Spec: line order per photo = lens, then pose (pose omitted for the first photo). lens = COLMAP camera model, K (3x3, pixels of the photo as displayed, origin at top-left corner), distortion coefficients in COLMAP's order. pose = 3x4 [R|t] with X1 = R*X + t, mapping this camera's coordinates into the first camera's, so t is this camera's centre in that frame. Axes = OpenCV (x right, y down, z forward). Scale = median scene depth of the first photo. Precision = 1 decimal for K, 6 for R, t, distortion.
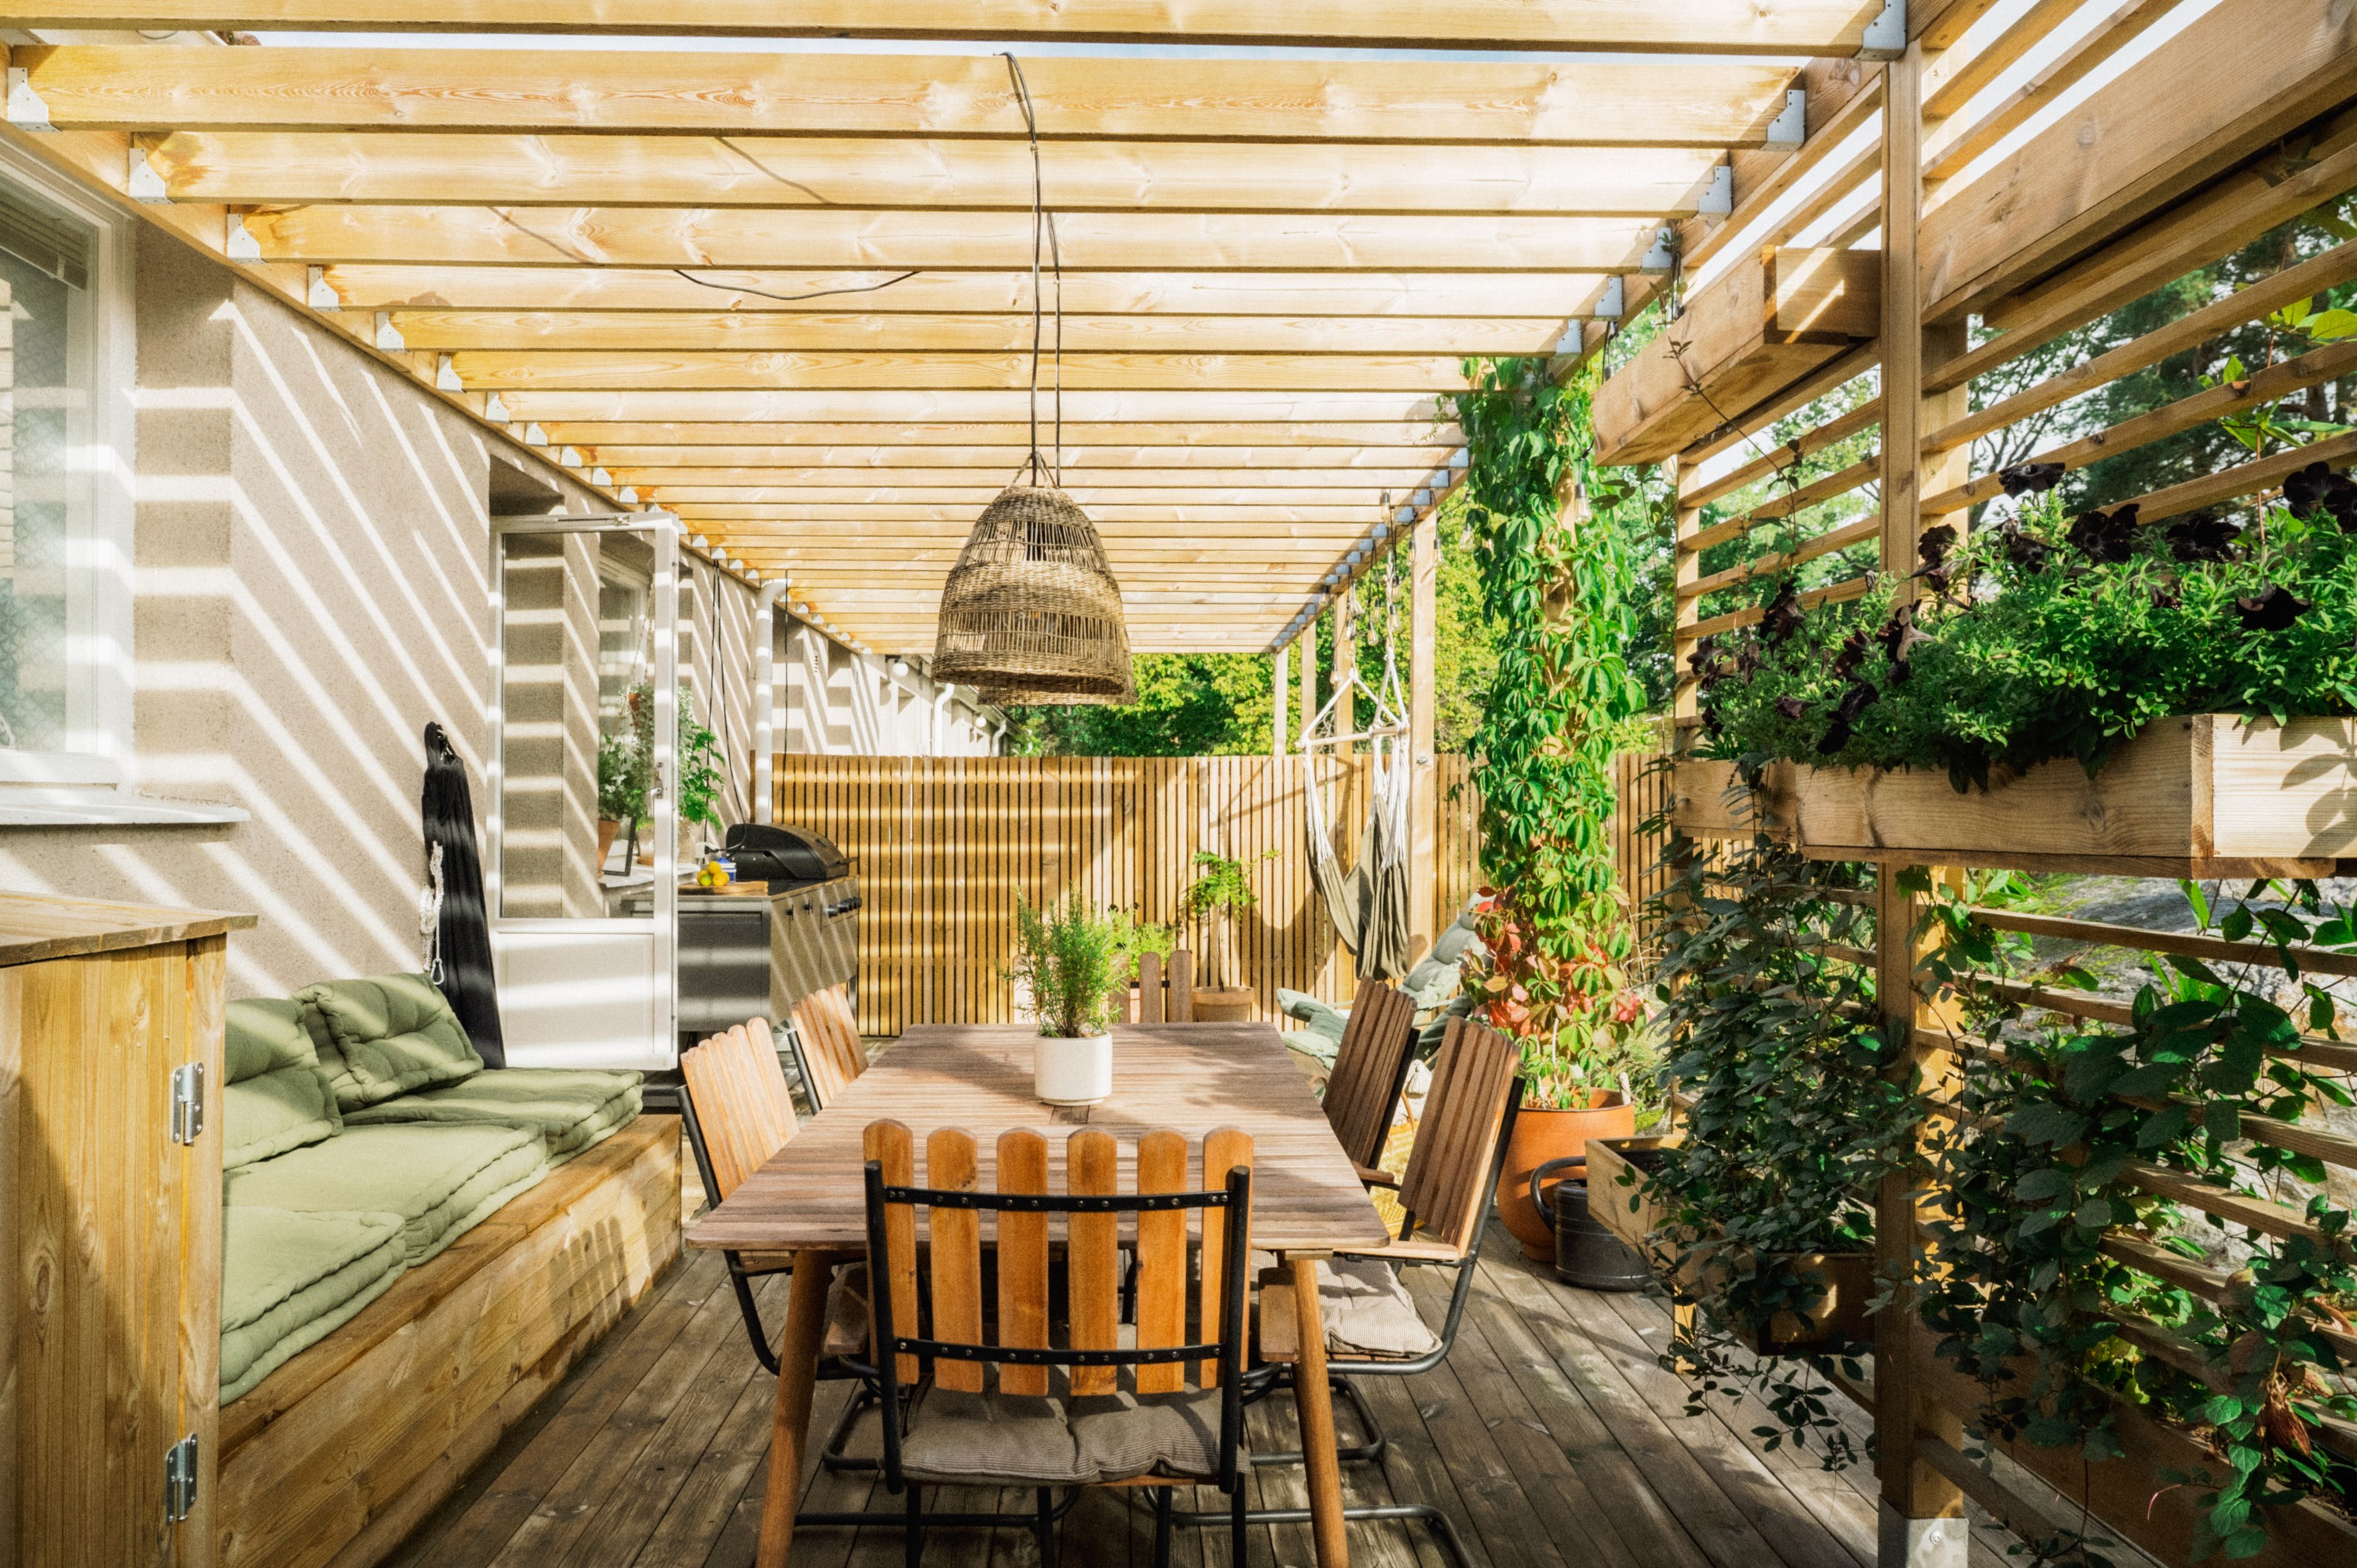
lens RADIAL K [[1697.8, 0, 1178.5], [0, 1697.8, 784.0], [0, 0, 1]] dist [-0.000104, -0.000055]
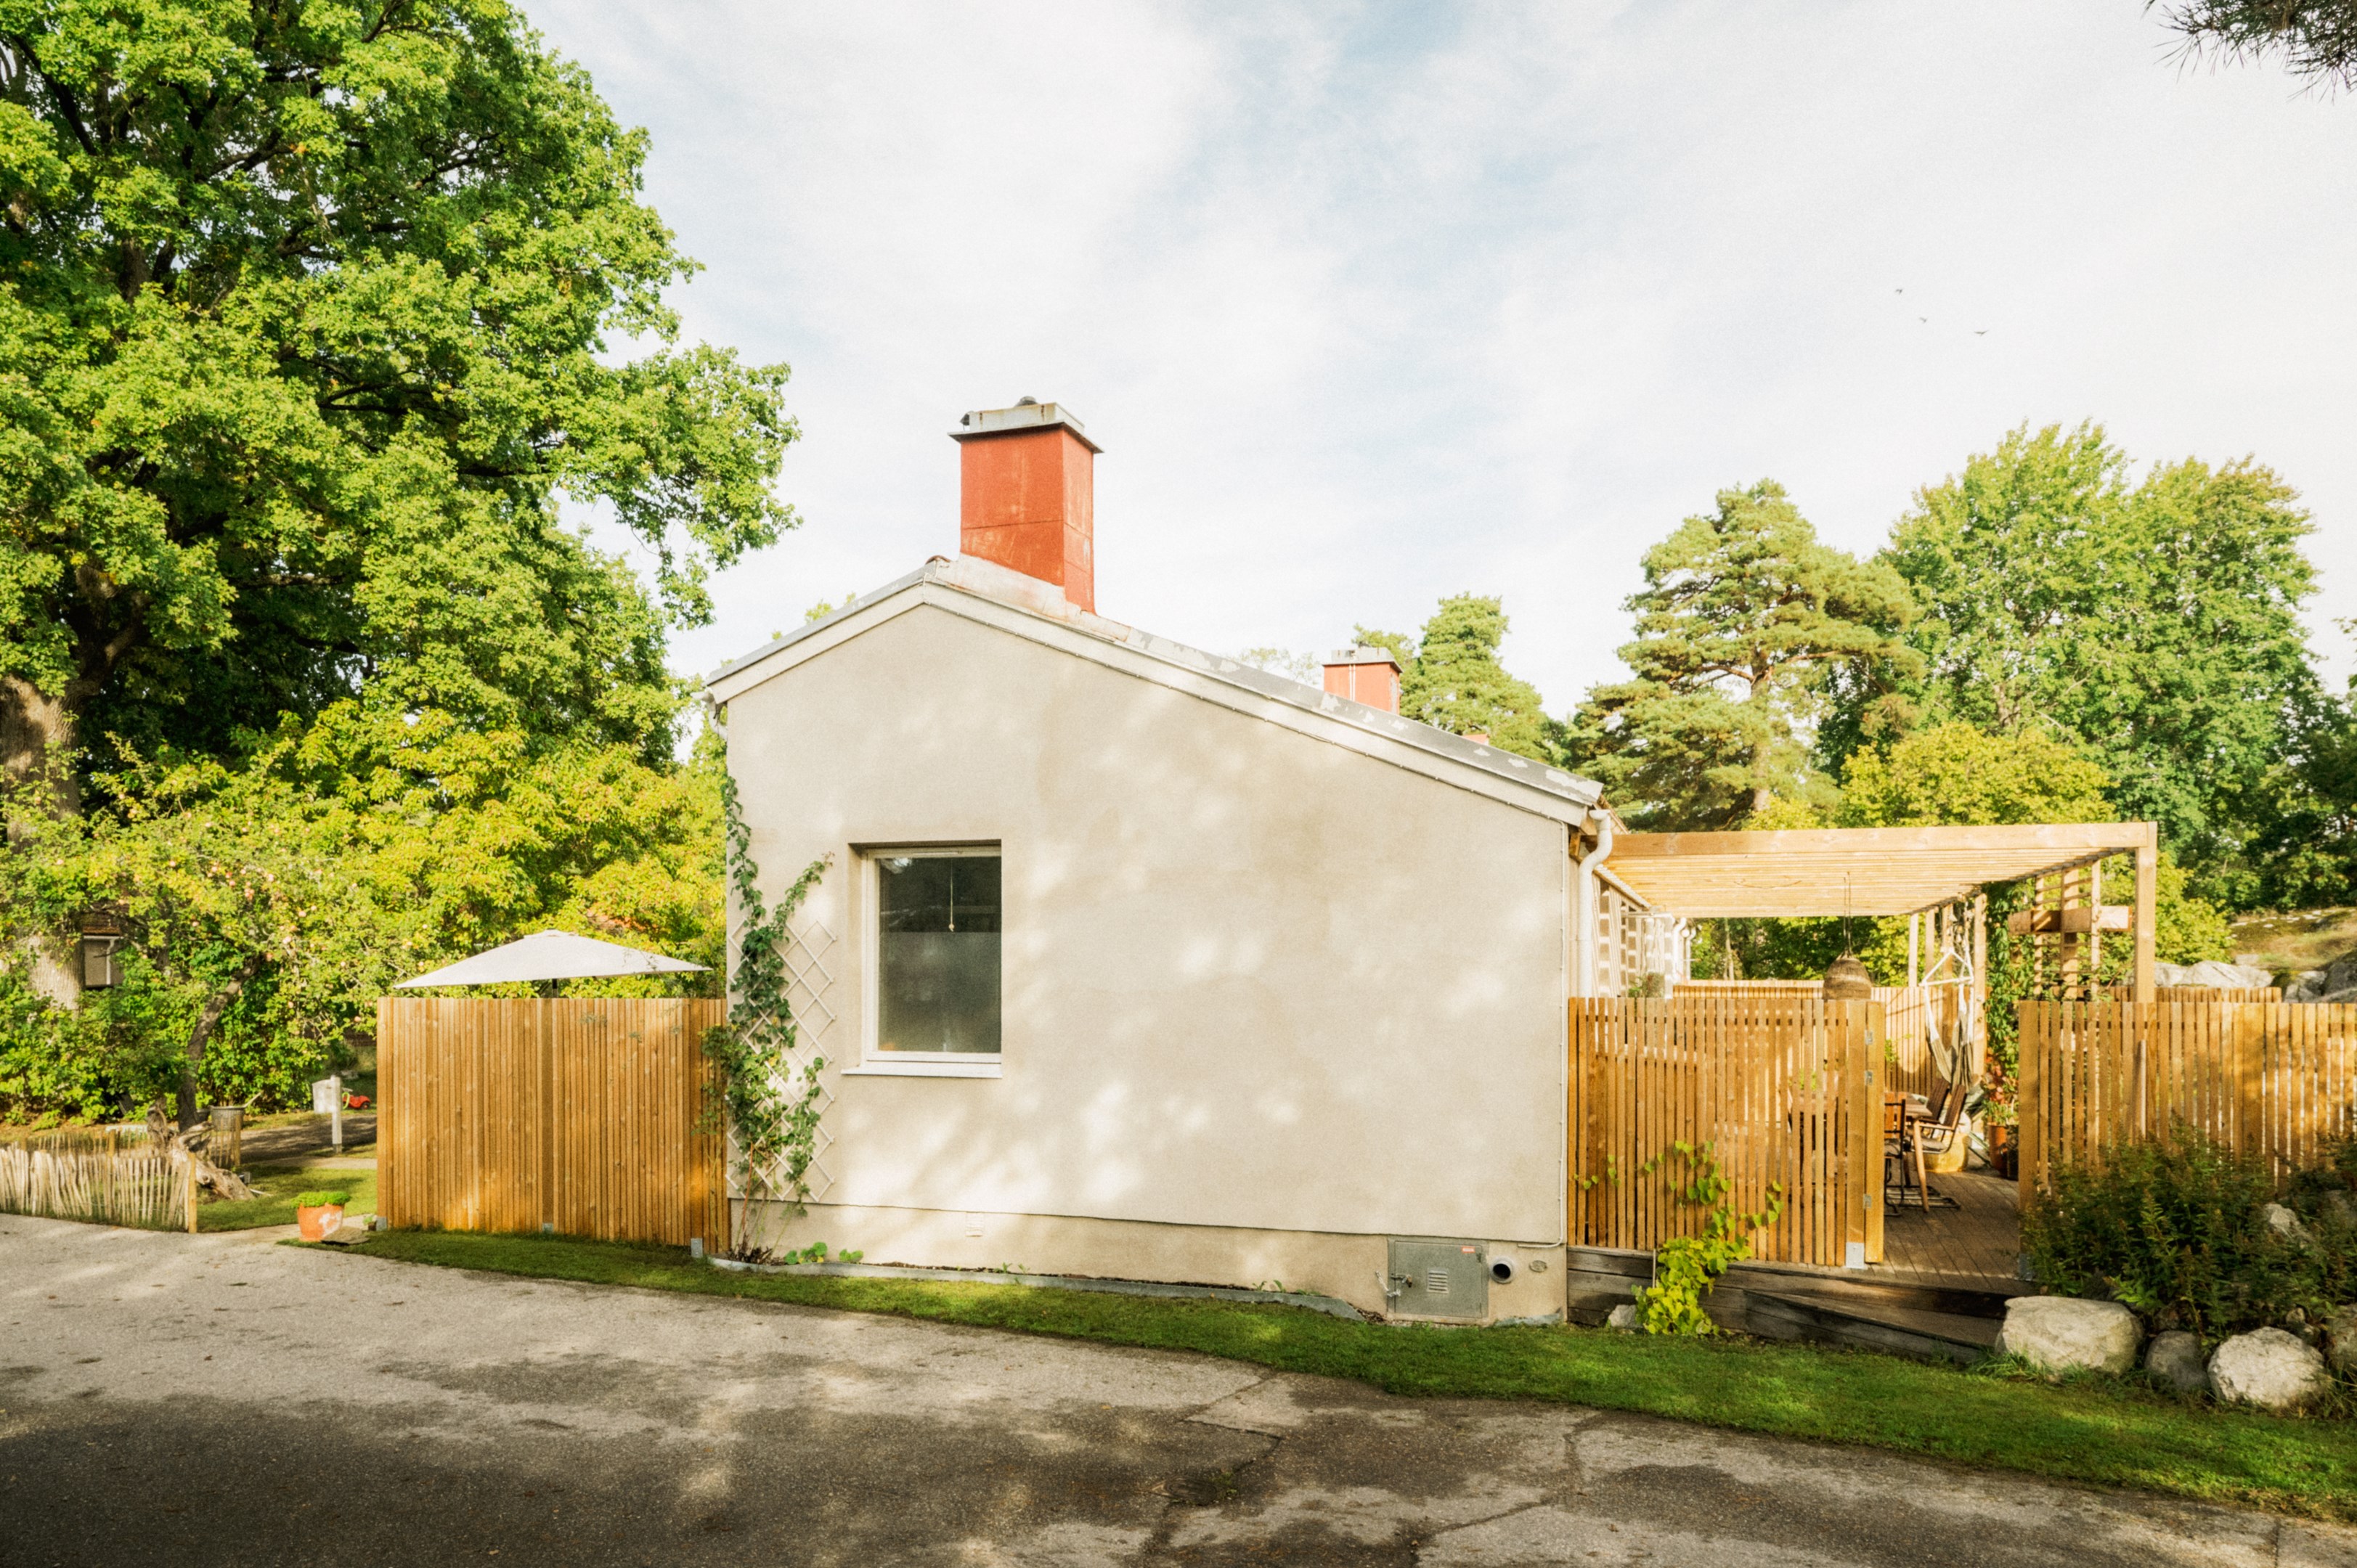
lens RADIAL K [[1623.7, 0, 1178.5], [0, 1623.7, 784.0], [0, 0, 1]] dist [-0.003190, -0.001828]
pose [[0.933713, -0.004738, -0.357991, -0.120656], [-0.029028, 0.995618, -0.088890, -0.112830], [0.356843, 0.093390, 0.929484, -2.138223]]
